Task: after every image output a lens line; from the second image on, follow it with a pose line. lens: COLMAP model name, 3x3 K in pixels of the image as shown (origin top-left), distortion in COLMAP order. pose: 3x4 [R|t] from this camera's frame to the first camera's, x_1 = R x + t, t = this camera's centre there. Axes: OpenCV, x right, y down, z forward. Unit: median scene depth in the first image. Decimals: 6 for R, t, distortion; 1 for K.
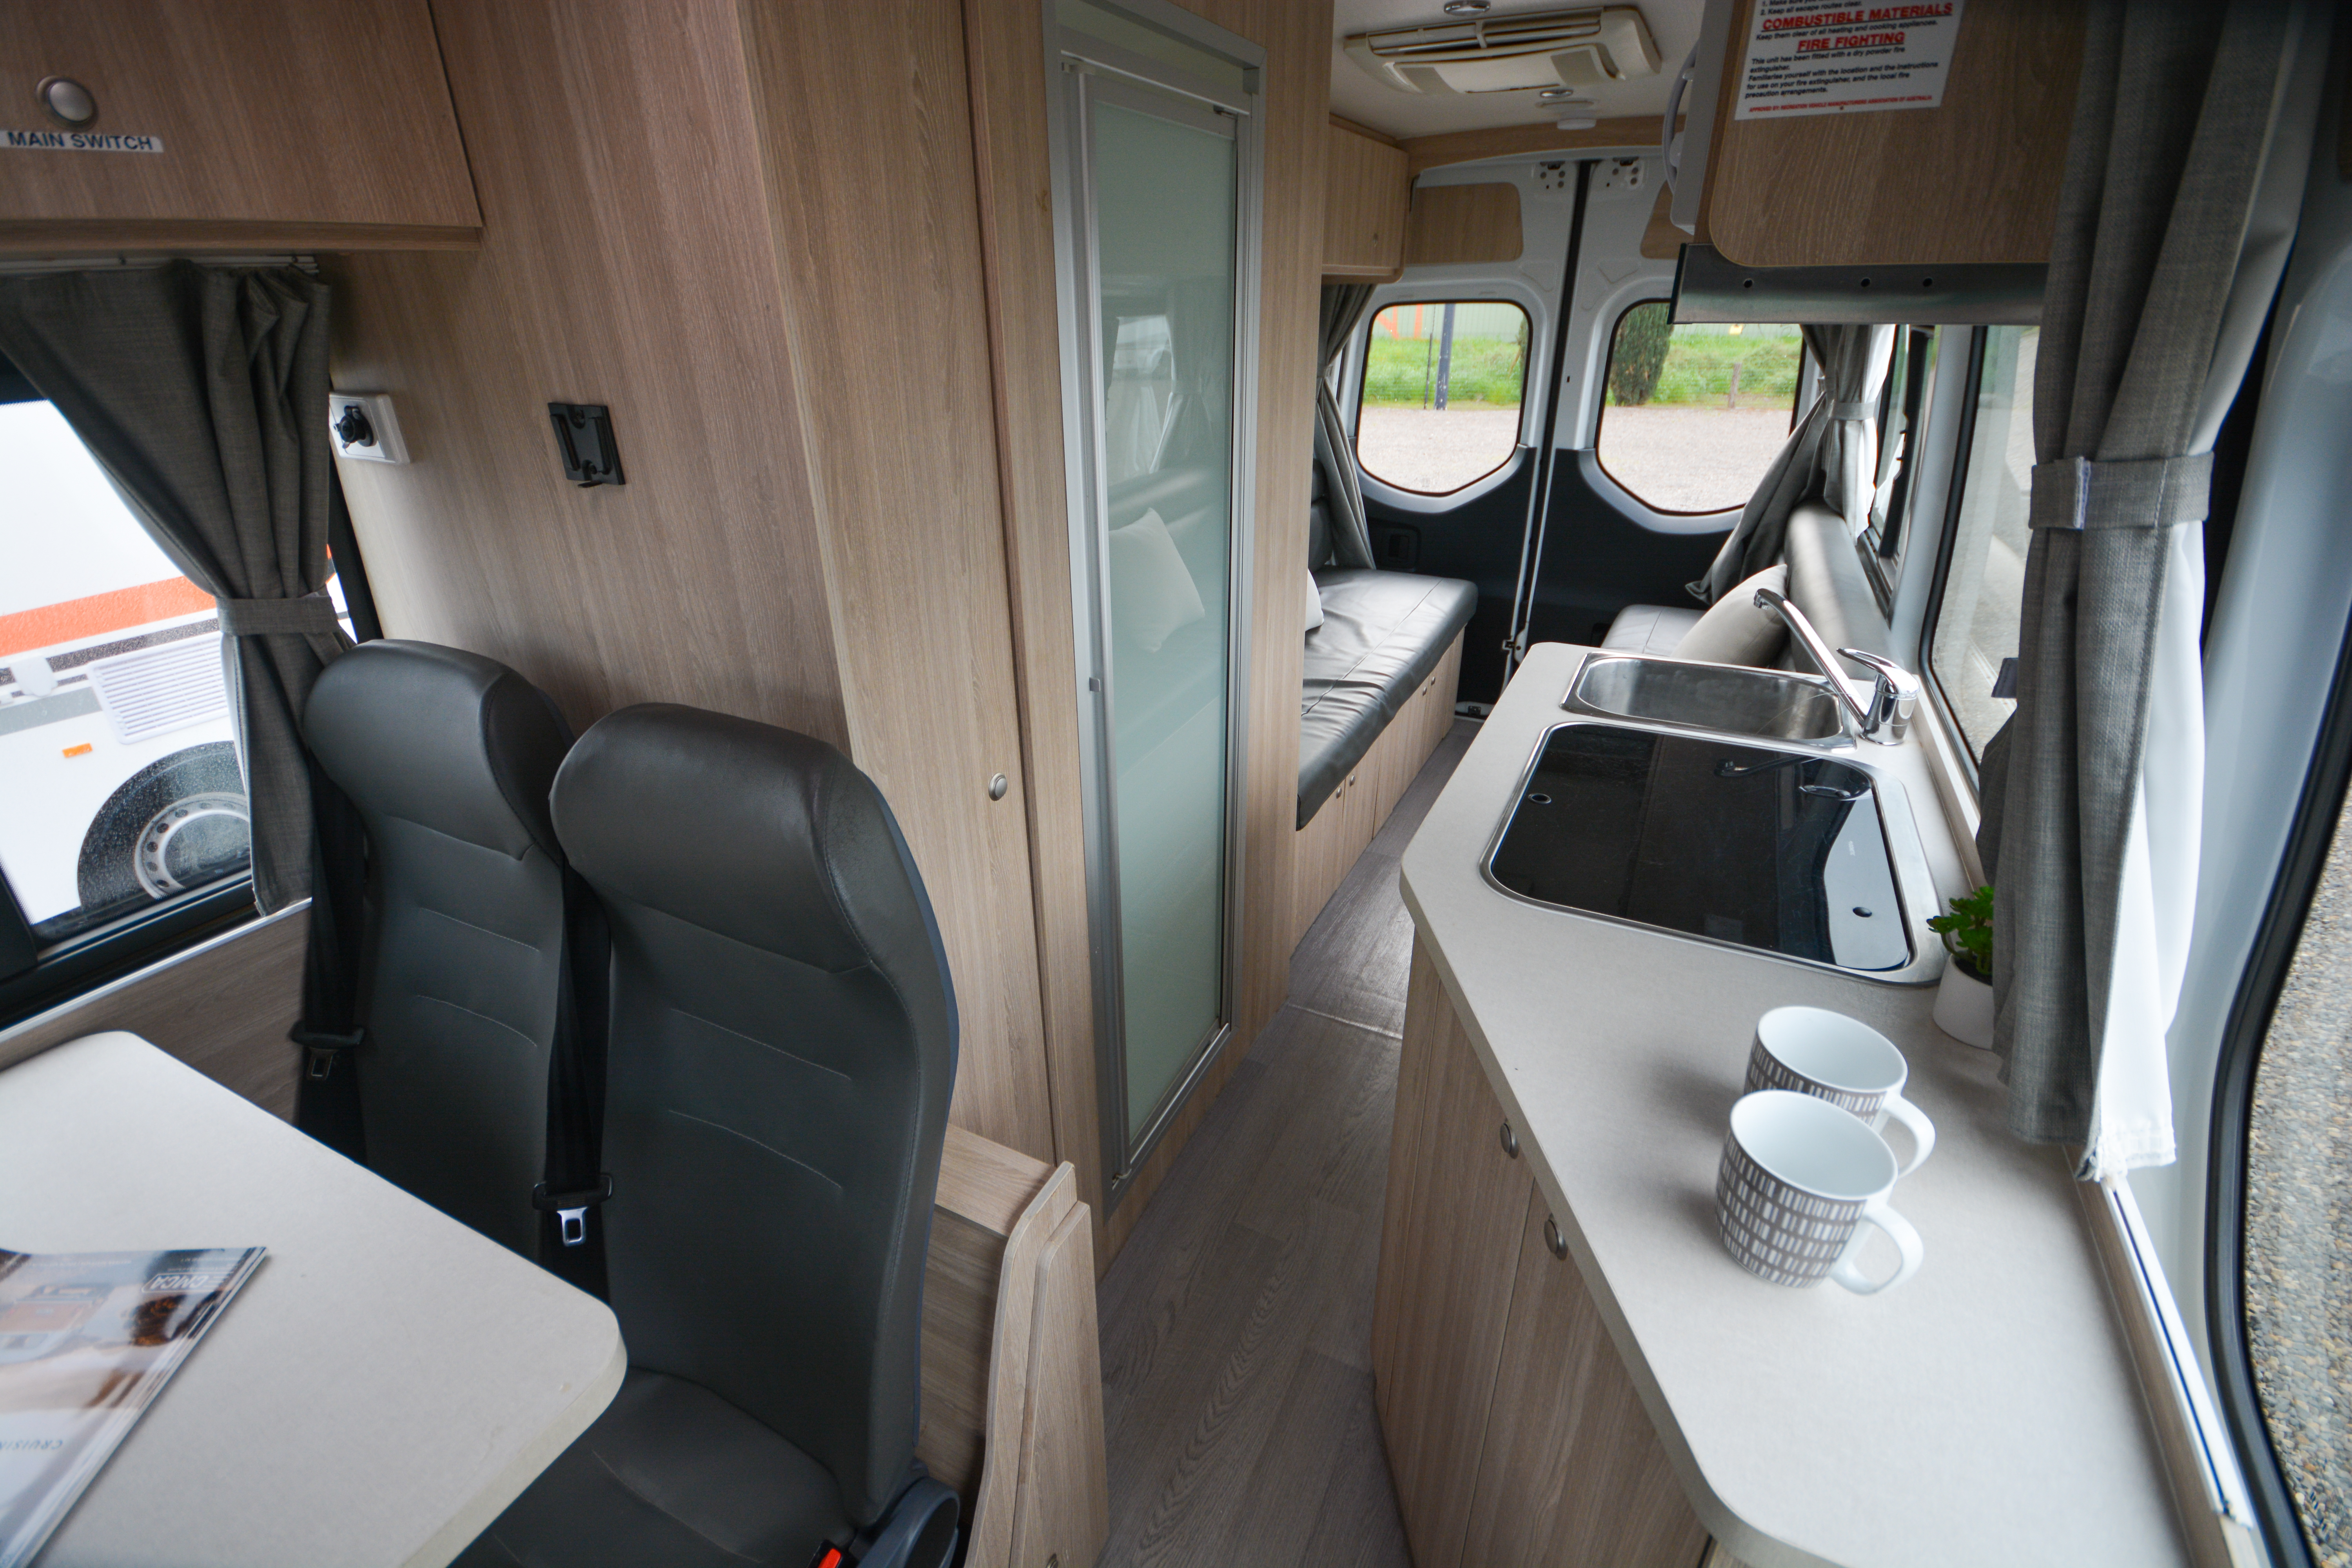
lens RADIAL K [[1024.0, 0, 1169.6], [0, 1024.0, 796.0], [0, 0, 1]] dist [0.003719, -0.011920]
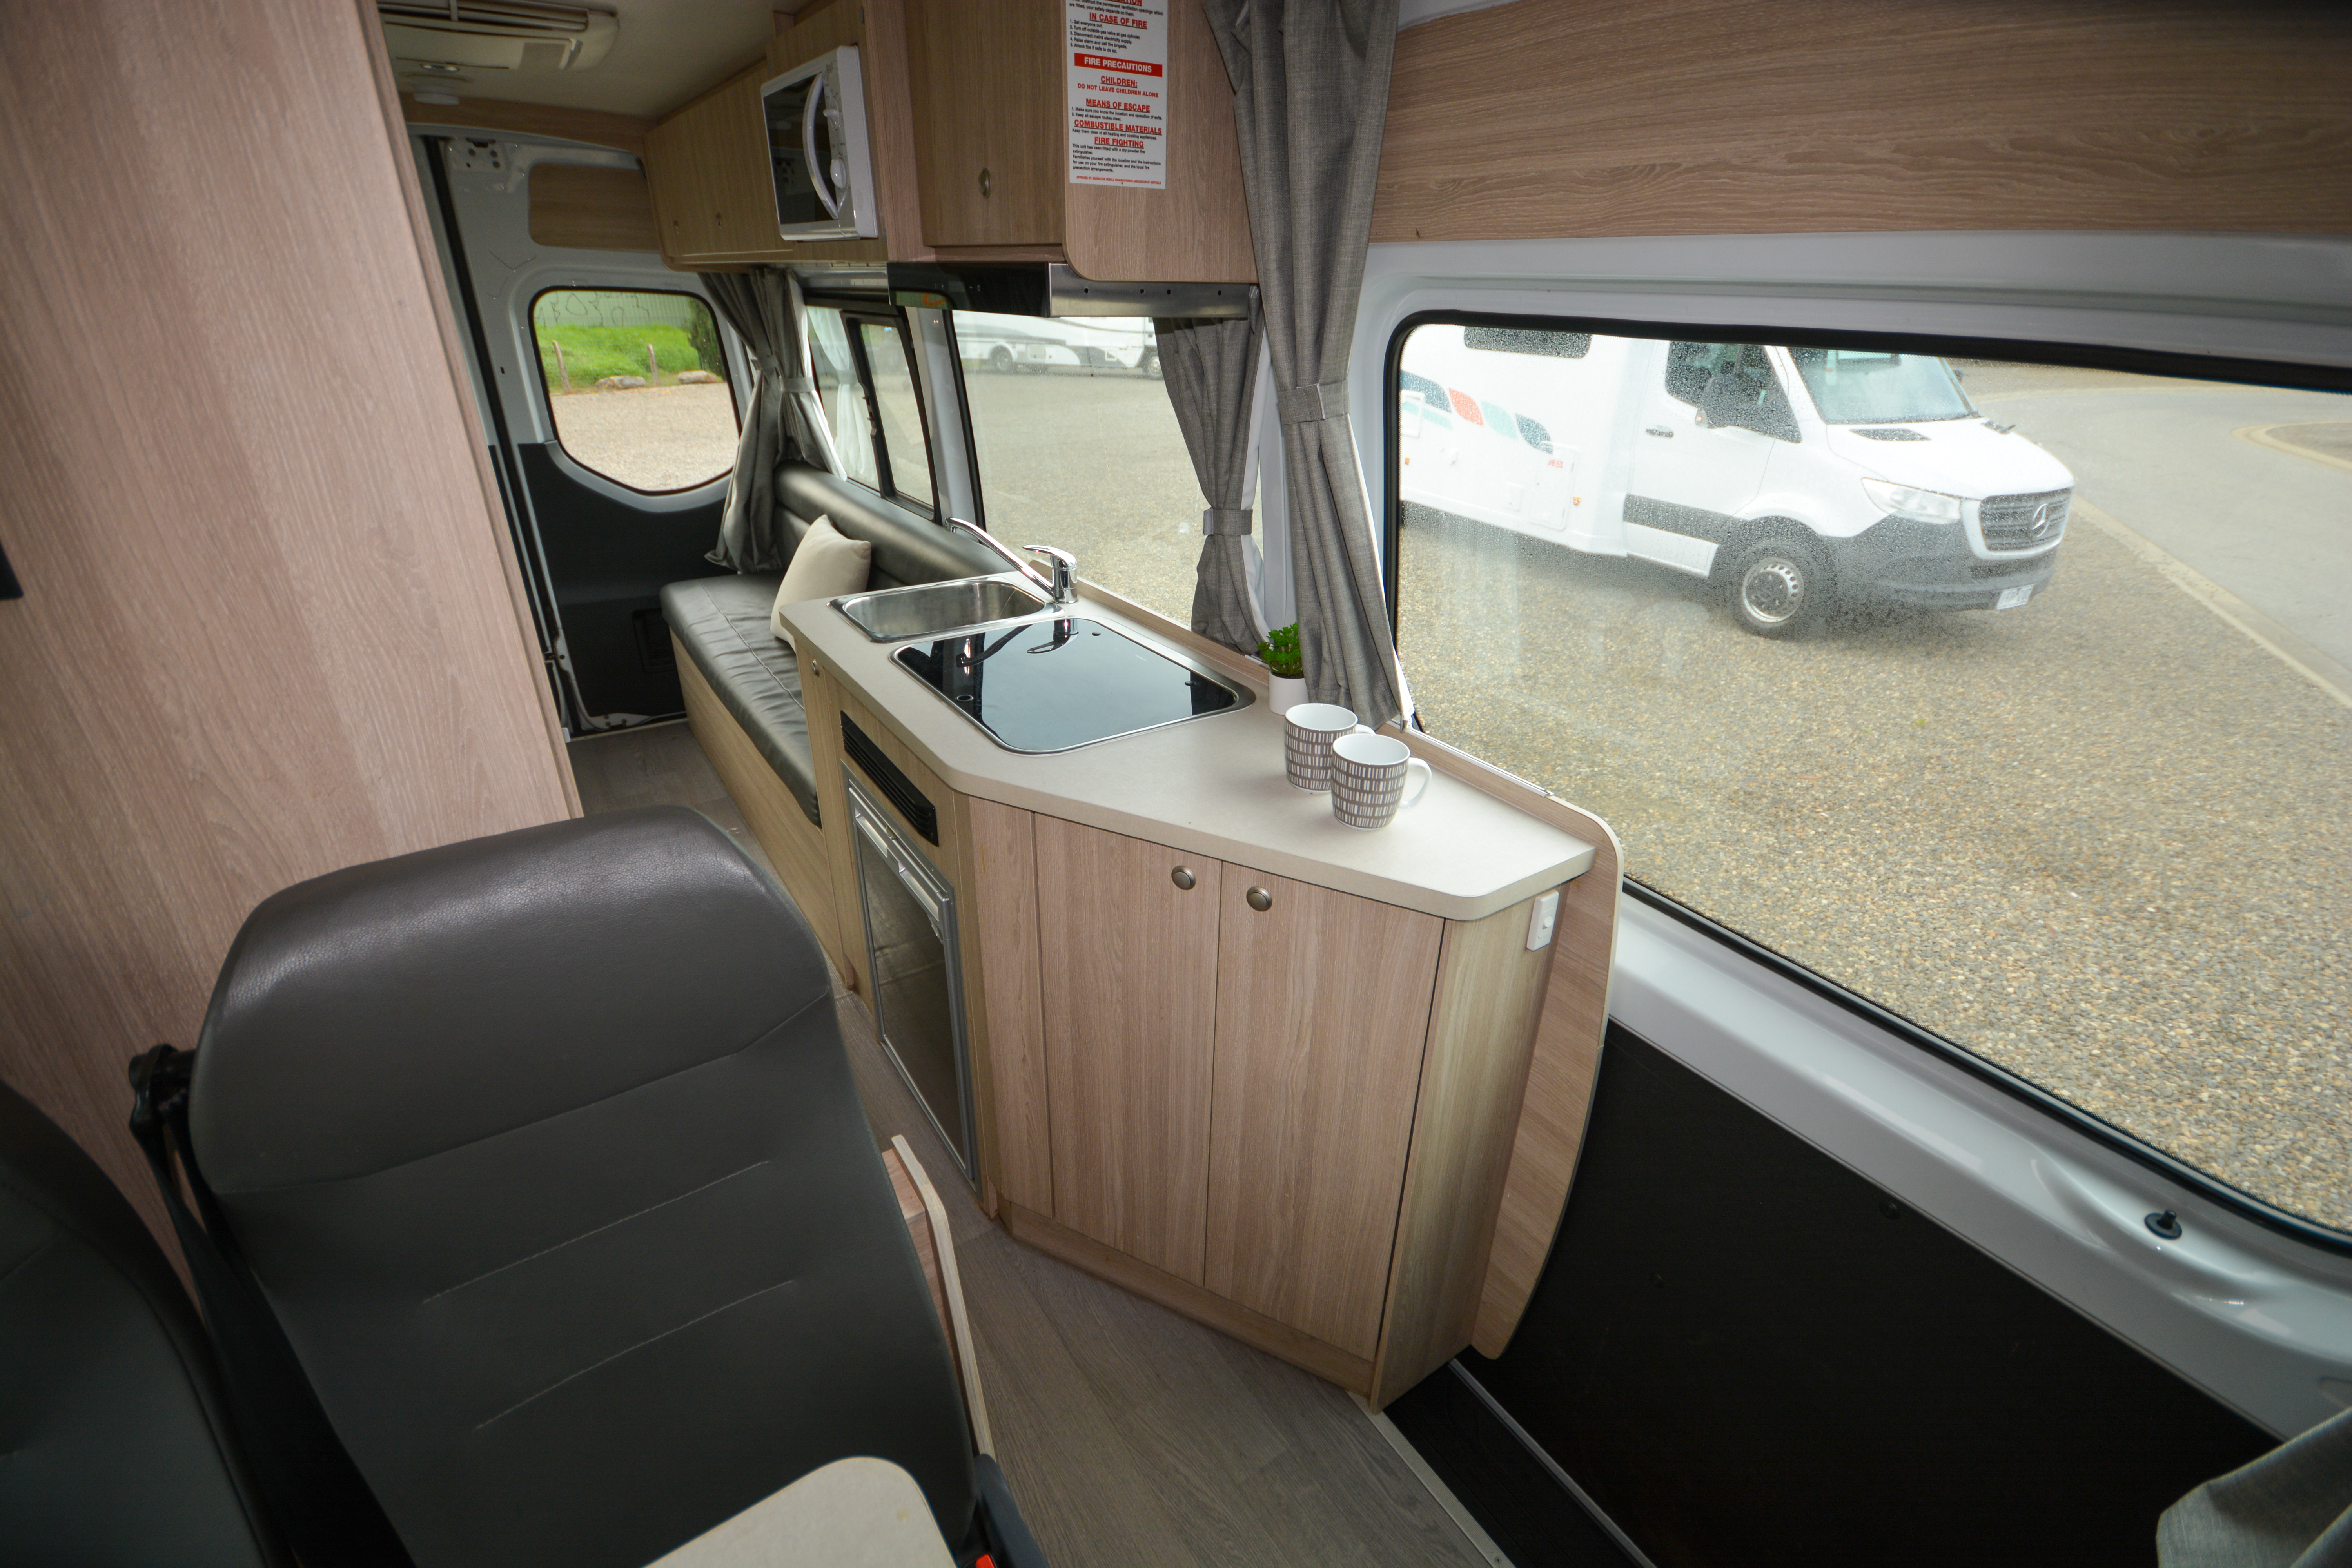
lens RADIAL K [[1032.4, 0, 1166.1], [0, 1032.4, 789.5], [0, 0, 1]] dist [0.012629, -0.012334]
pose [[0.489205, -0.366368, 0.791488, -0.648290], [0.364245, 0.910386, 0.196271, -0.063740], [-0.792467, 0.192279, 0.578813, 0.117933]]
